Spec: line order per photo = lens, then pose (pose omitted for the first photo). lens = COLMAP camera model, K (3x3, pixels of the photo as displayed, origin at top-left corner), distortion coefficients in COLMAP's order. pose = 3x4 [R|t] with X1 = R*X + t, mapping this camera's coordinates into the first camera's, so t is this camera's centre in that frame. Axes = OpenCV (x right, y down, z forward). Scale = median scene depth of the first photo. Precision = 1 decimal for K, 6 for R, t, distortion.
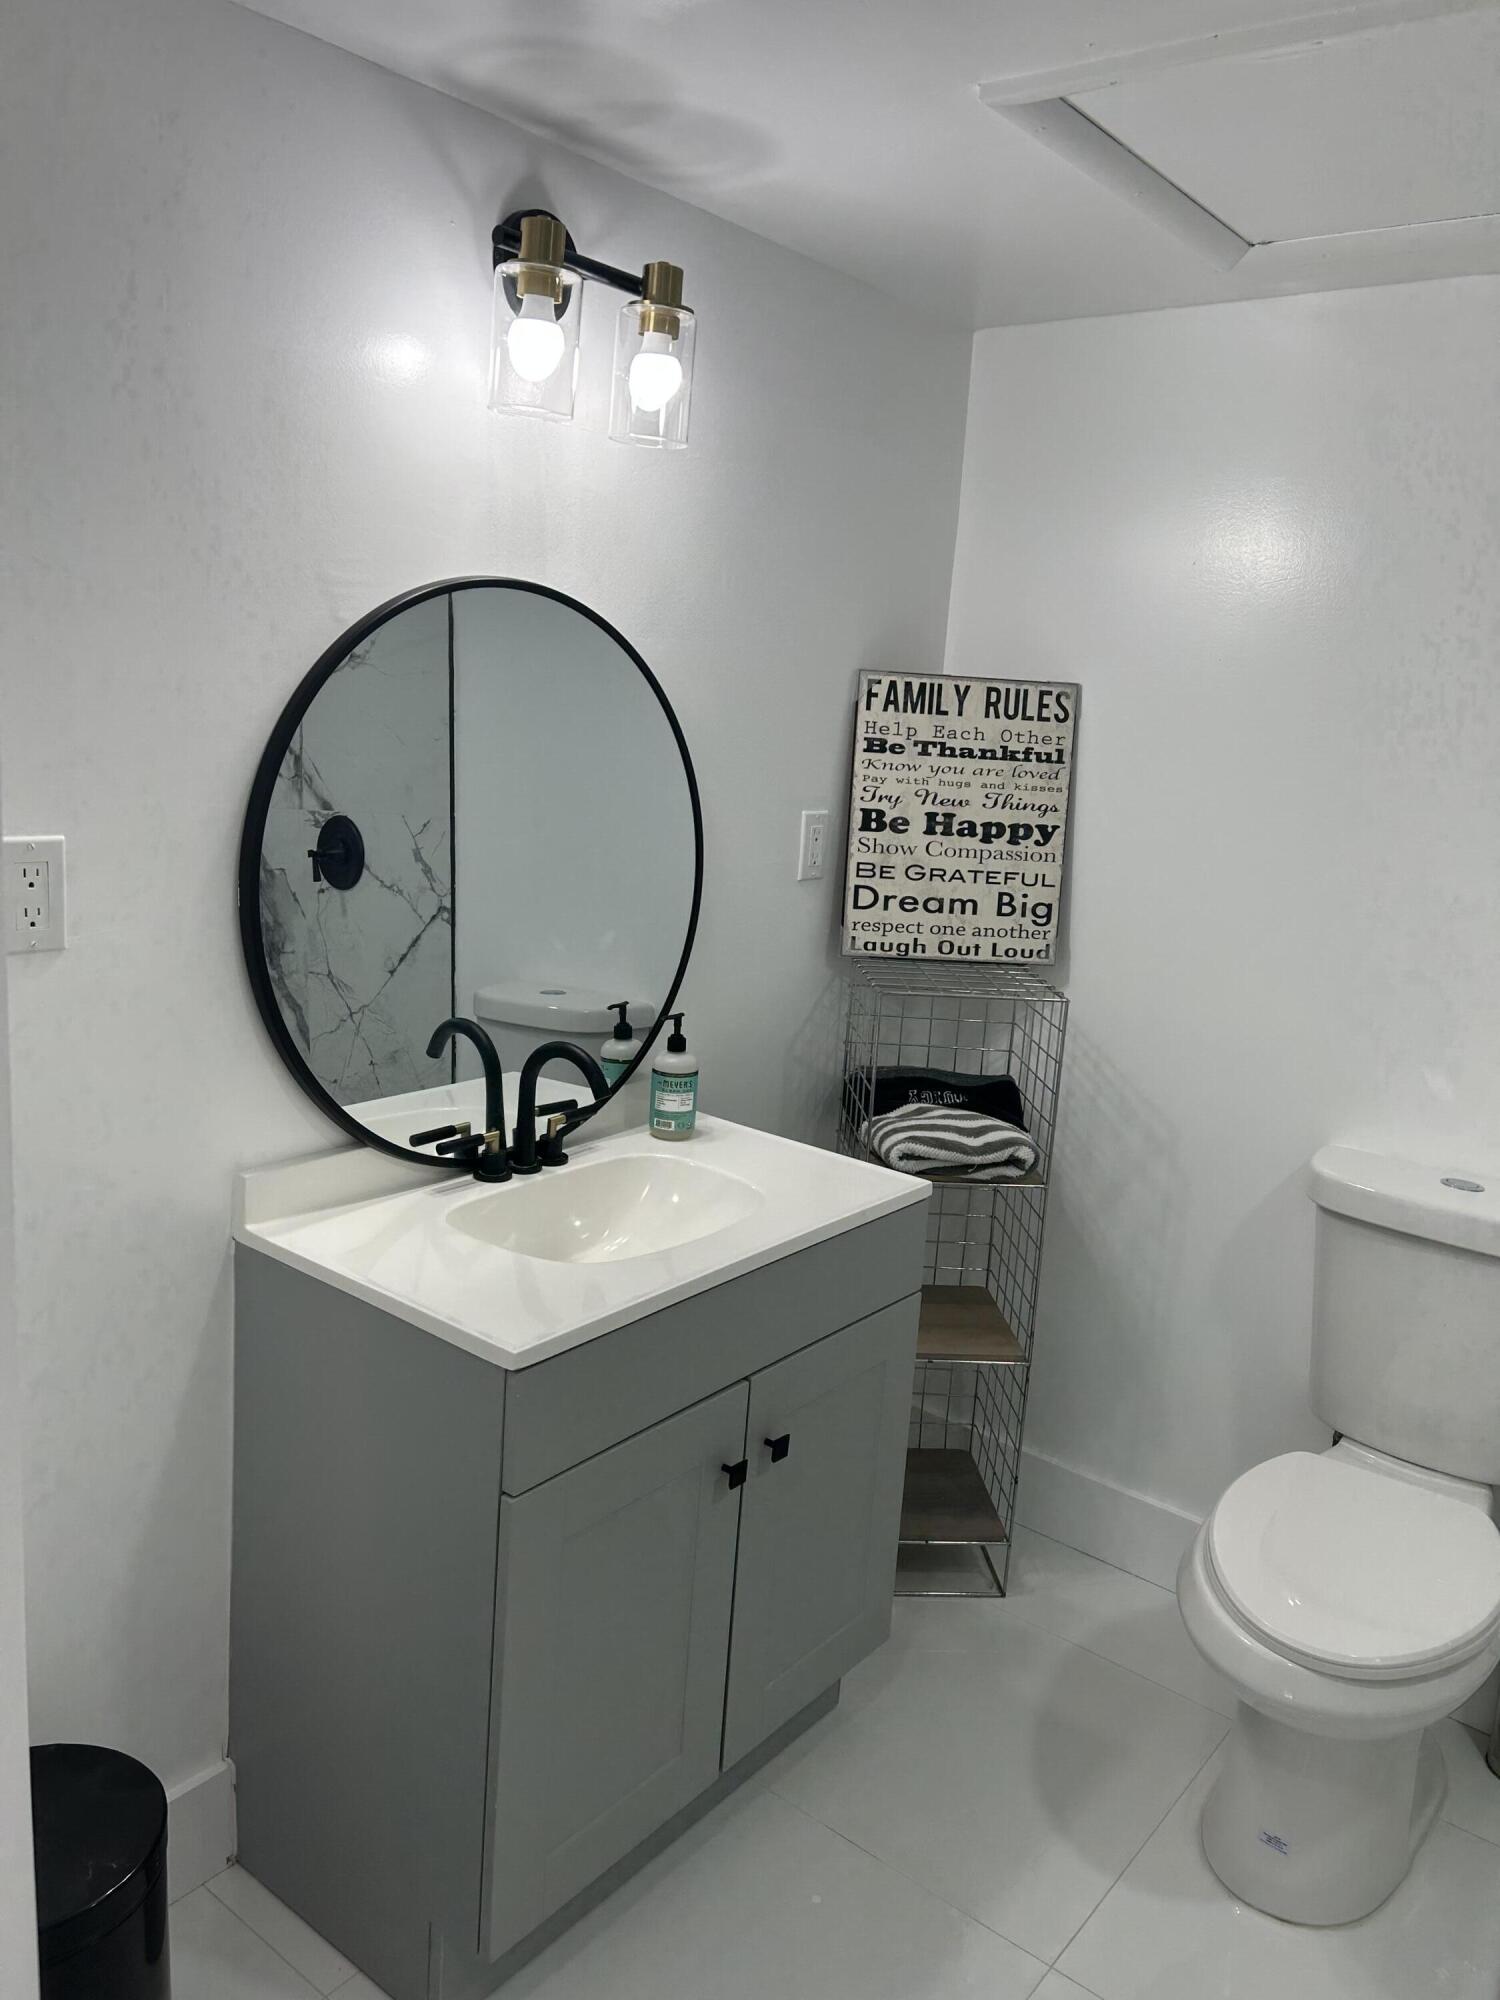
lens RADIAL K [[1478.8, 0, 758.8], [0, 1478.8, 987.4], [0, 0, 1]] dist [0.056374, -0.071661]
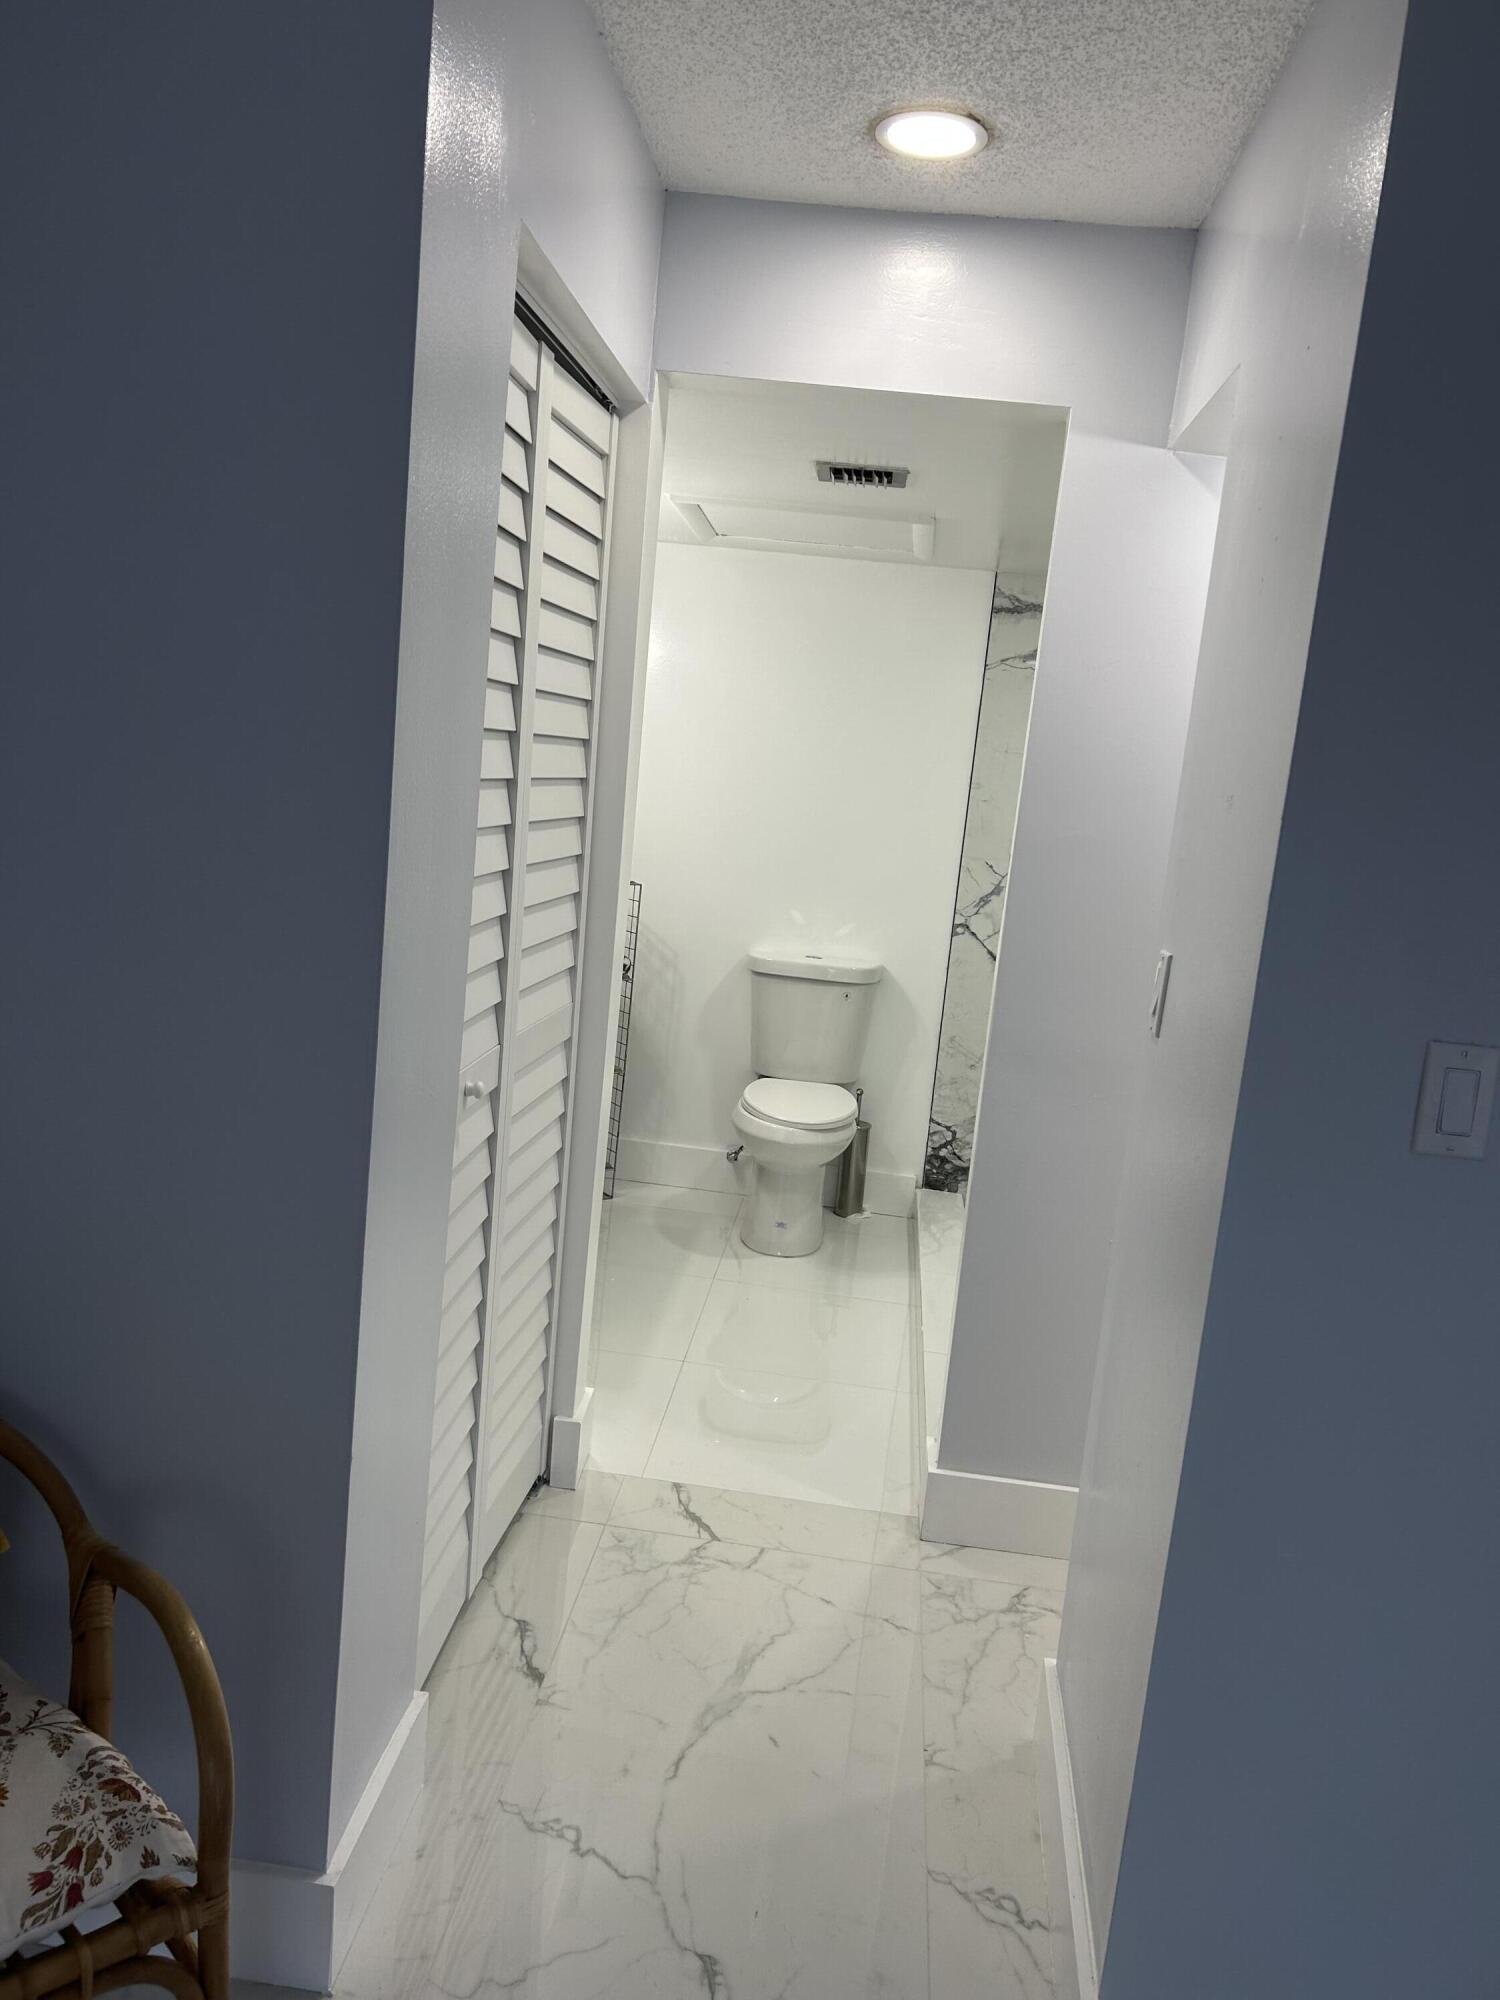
lens RADIAL K [[1478.8, 0, 759.4], [0, 1478.8, 1009.6], [0, 0, 1]] dist [0.056374, -0.071661]
pose [[0.835905, -0.070107, 0.544379, -0.711111], [0.062610, 0.997514, 0.032324, 0.114846], [-0.545292, 0.007064, 0.838216, -0.722641]]
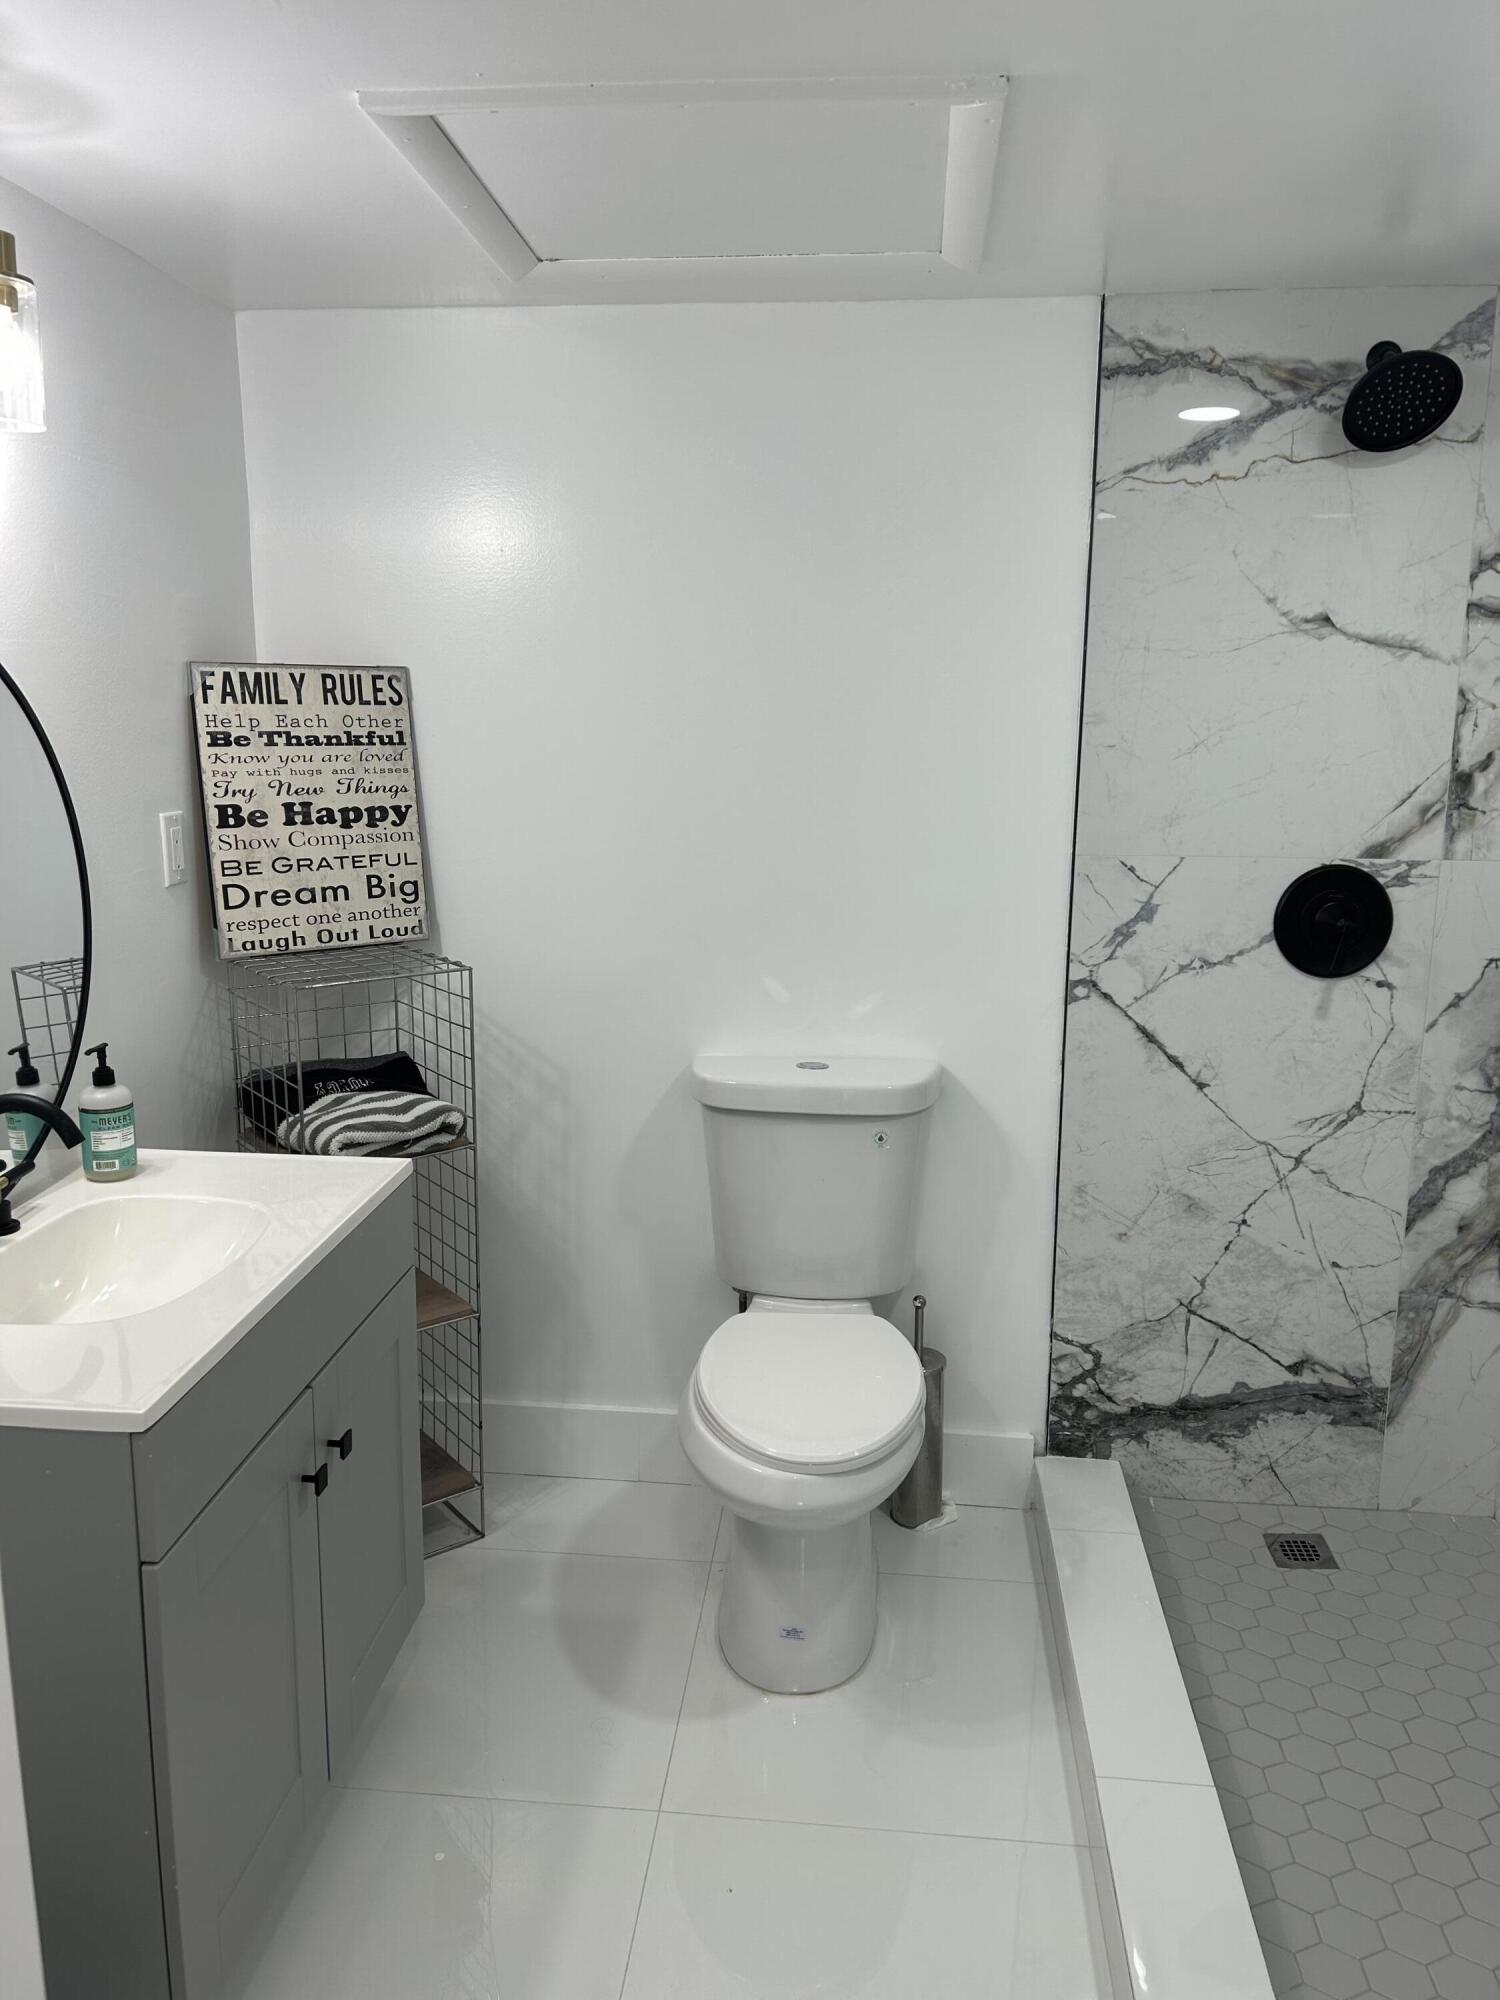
lens RADIAL K [[1478.8, 0, 752.7], [0, 1478.8, 1000.7], [0, 0, 1]] dist [0.056374, -0.071661]
pose [[0.835246, -0.165680, 0.524323, -0.168019], [0.151558, 0.985958, 0.070121, -0.010939], [-0.528578, 0.020896, 0.848628, -0.003043]]
